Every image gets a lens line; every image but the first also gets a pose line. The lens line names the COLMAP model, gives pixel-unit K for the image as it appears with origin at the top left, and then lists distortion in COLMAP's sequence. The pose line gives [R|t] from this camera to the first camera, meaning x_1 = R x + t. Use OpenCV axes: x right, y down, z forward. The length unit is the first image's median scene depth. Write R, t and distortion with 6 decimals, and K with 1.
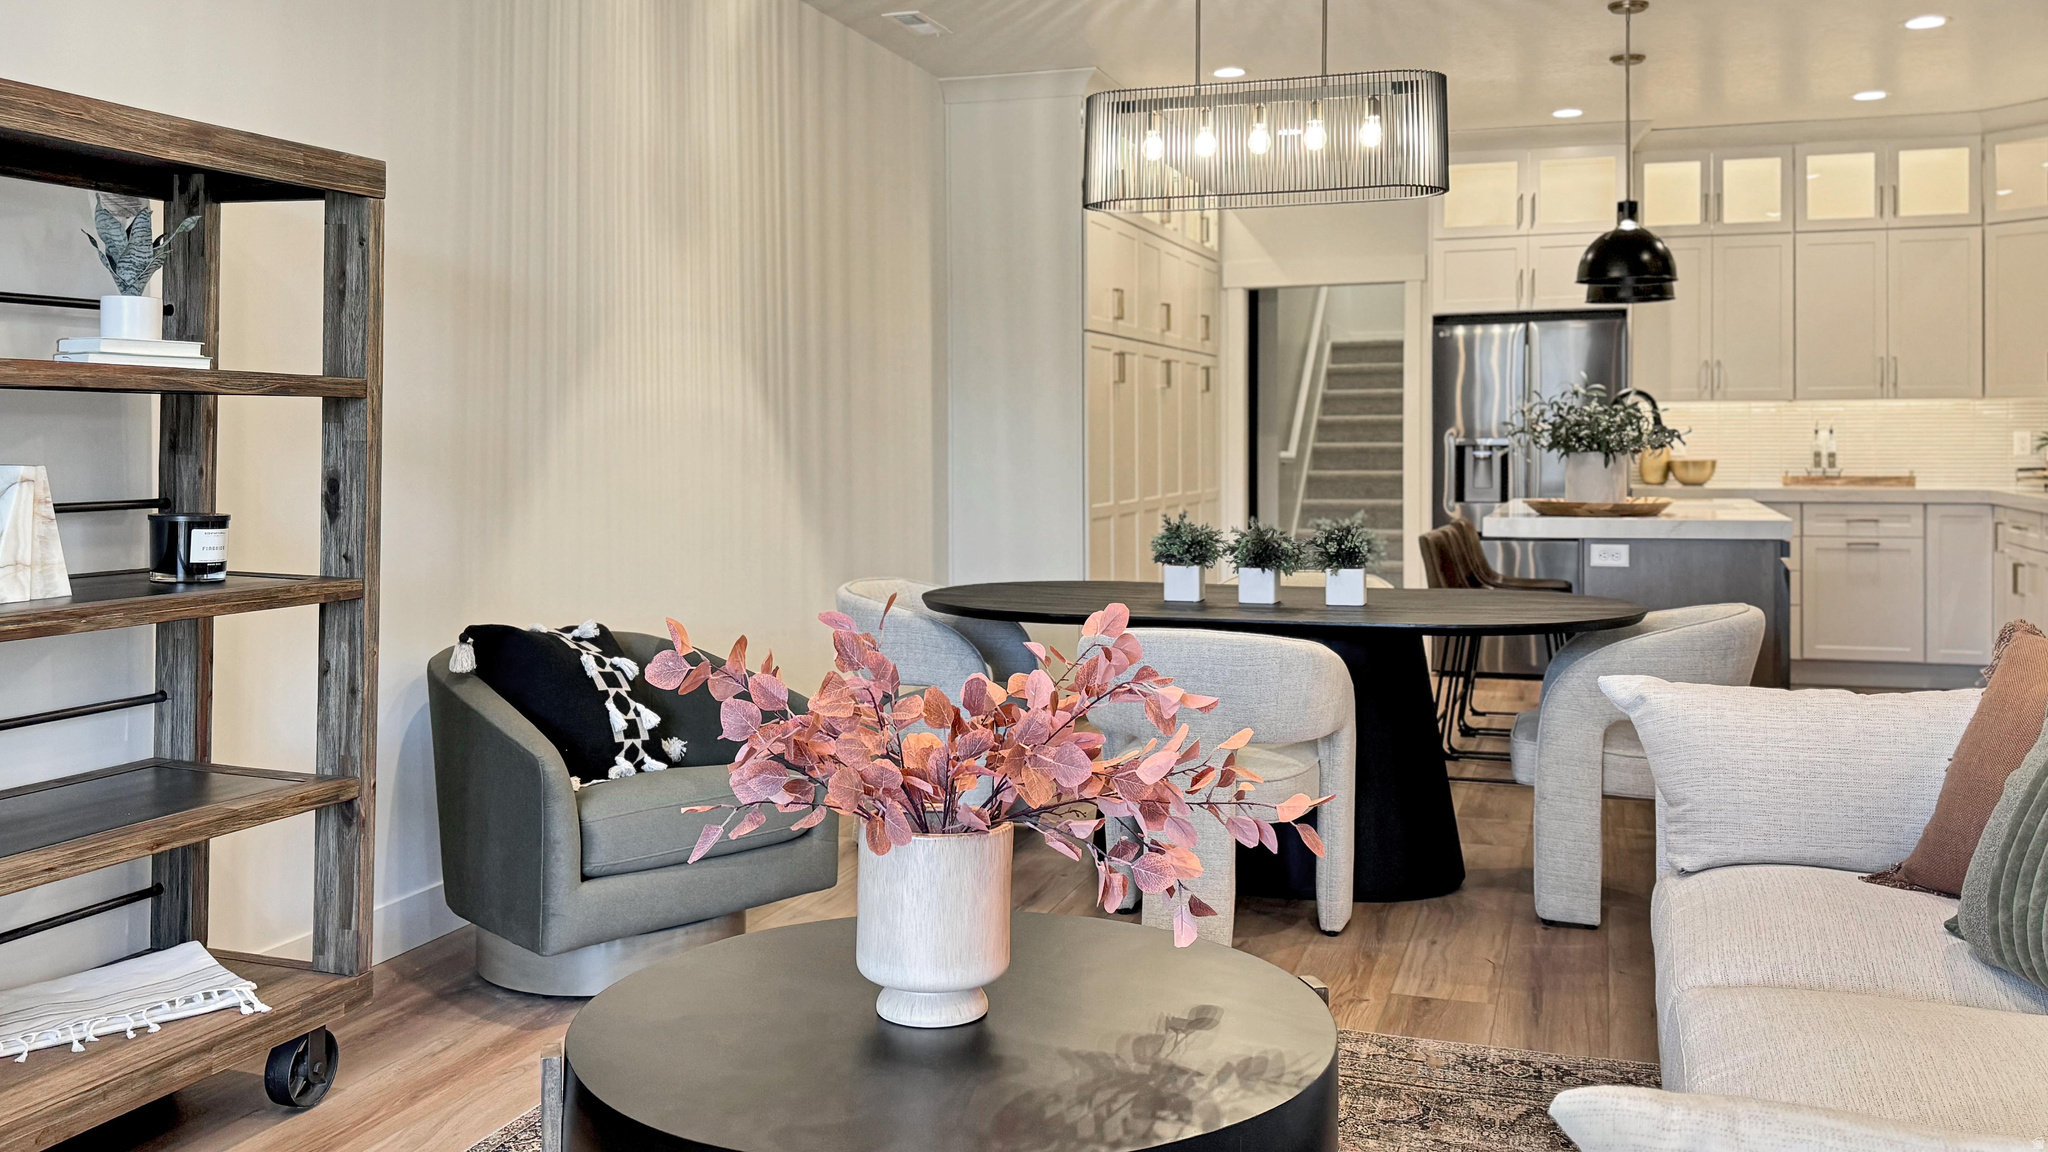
lens RADIAL K [[1790.8, 0, 1061.6], [0, 1790.8, 432.6], [0, 0, 1]] dist [0.044075, -0.050854]
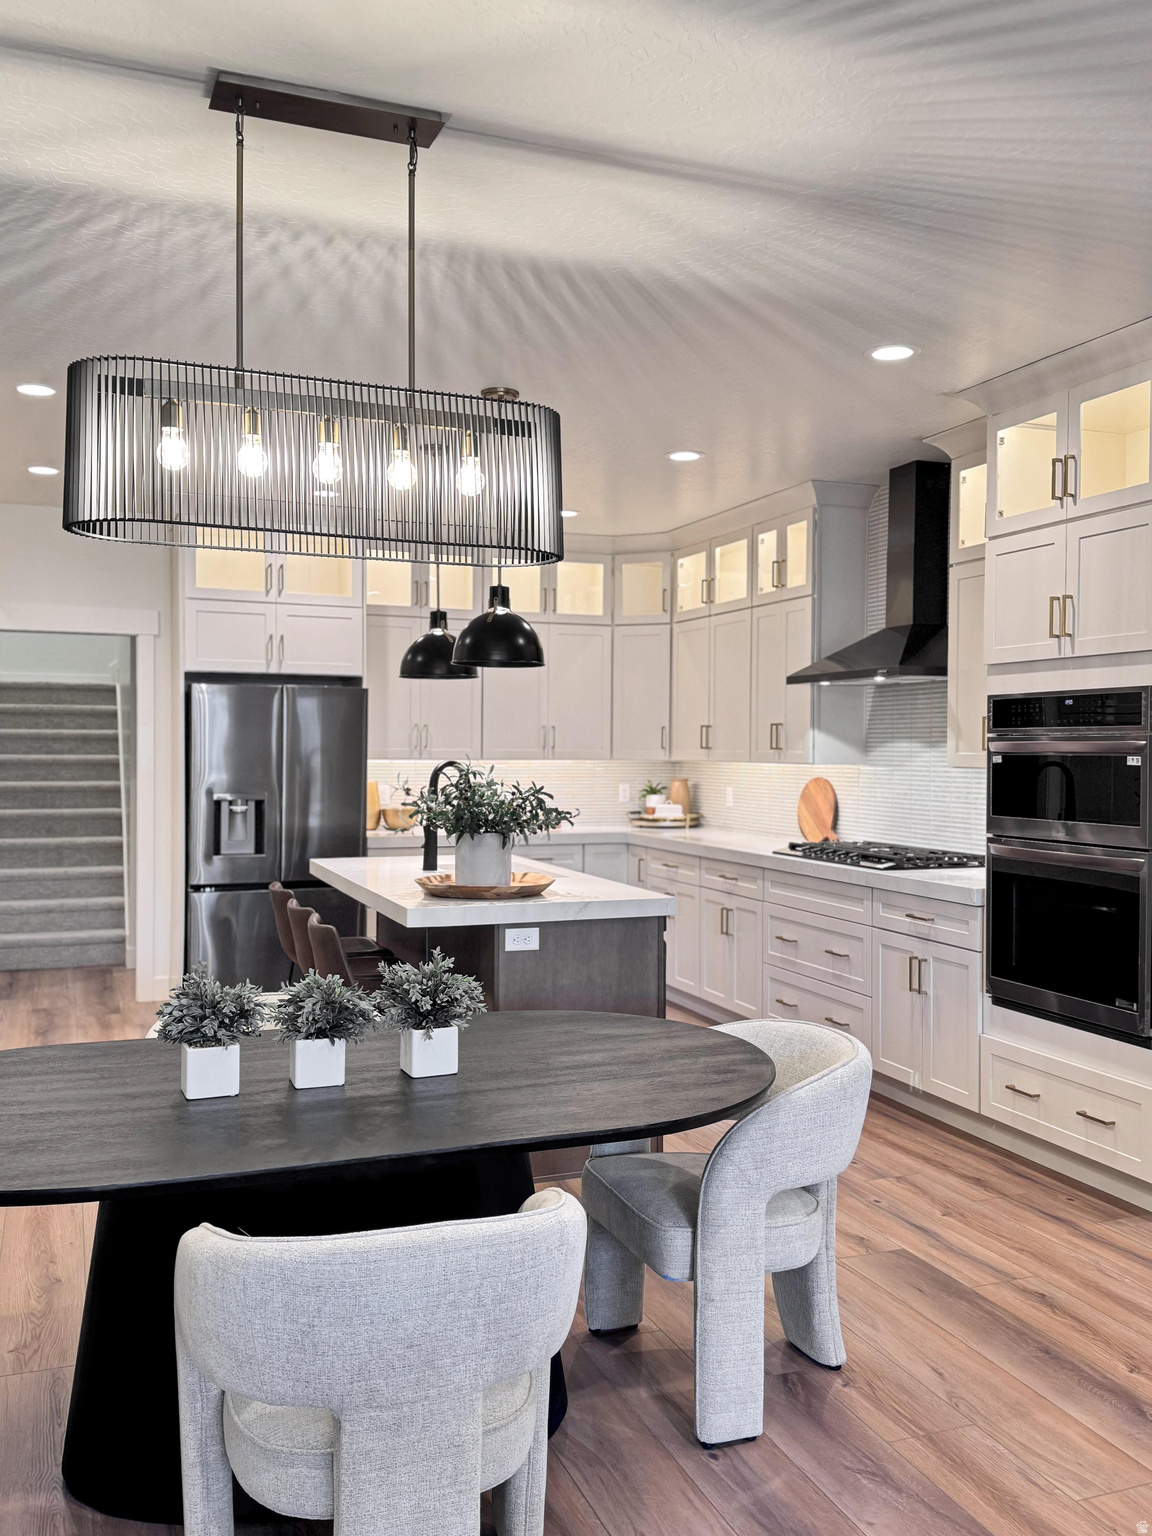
lens RADIAL K [[1321.4, 0, 606.5], [0, 1321.4, 763.7], [0, 0, 1]] dist [0.039457, -0.056548]
pose [[0.787193, 0.008935, 0.616642, -0.137681], [-0.016983, 0.999830, 0.007194, -0.044017], [-0.616473, -0.016135, 0.787211, 0.495281]]
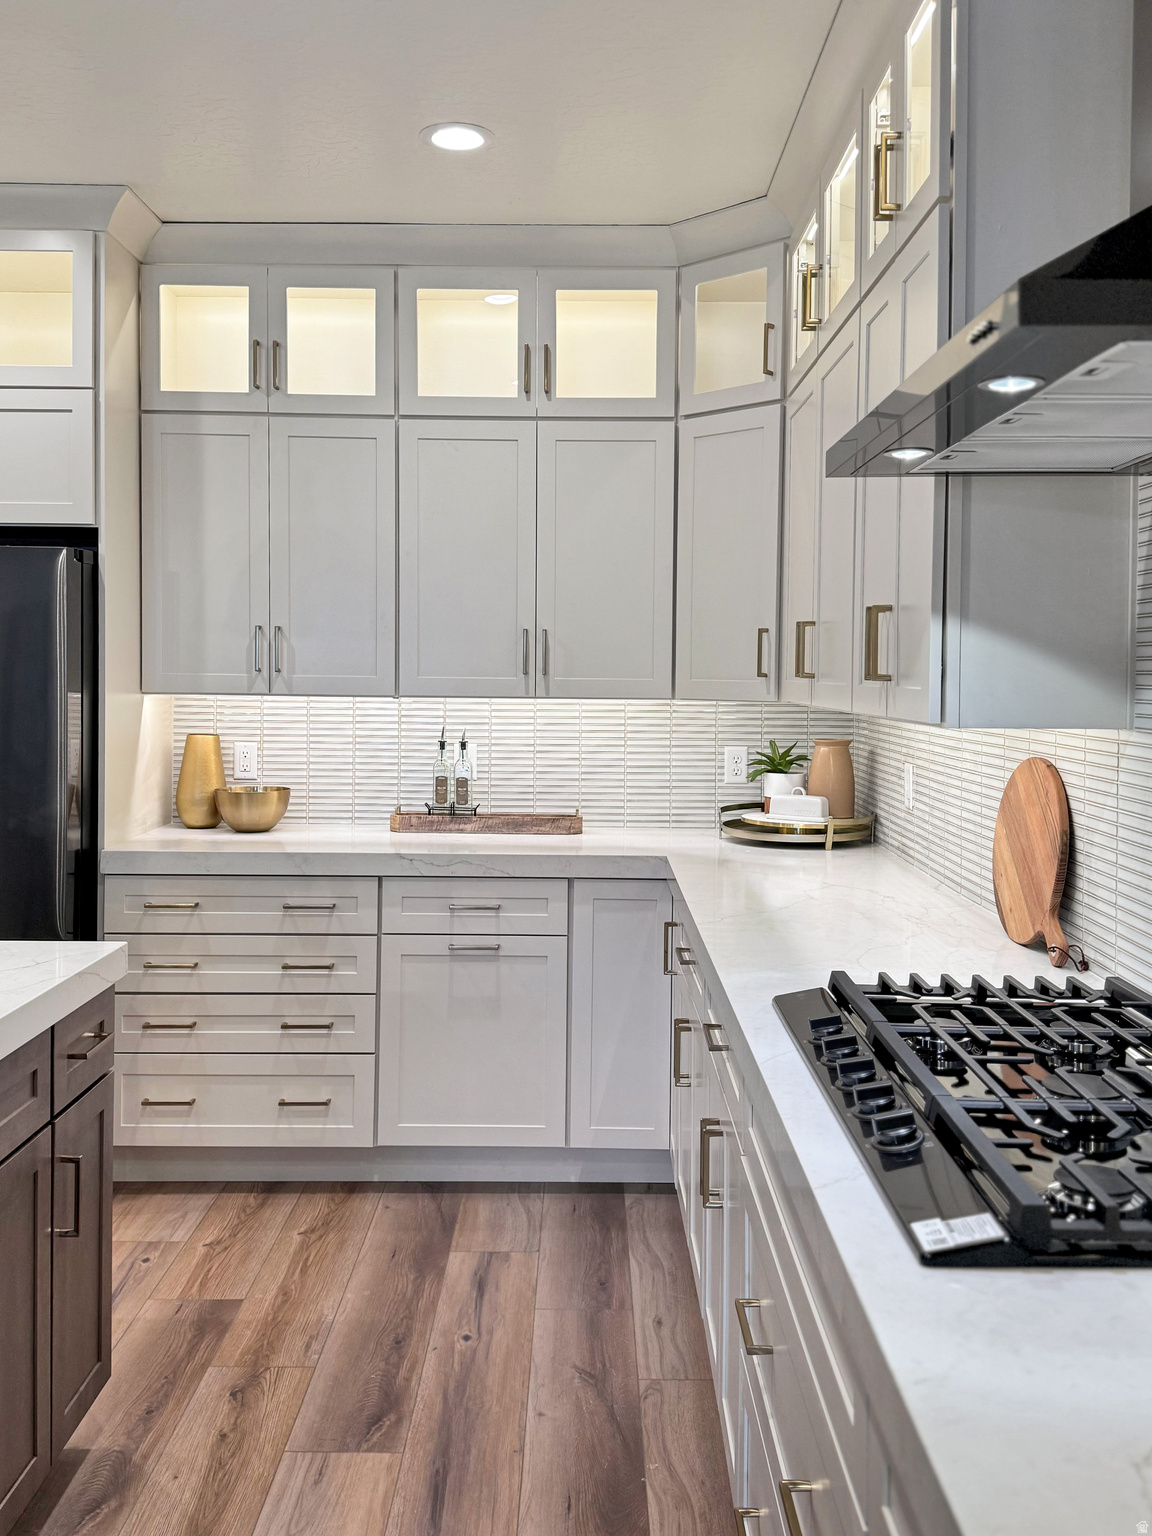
lens RADIAL K [[1321.4, 0, 623.9], [0, 1321.4, 714.9], [0, 0, 1]] dist [0.039457, -0.056548]
pose [[0.957352, 0.003218, 0.288907, 0.693831], [-0.015501, 0.999070, 0.040240, -0.060624], [-0.288509, -0.043002, 0.956511, 1.087191]]
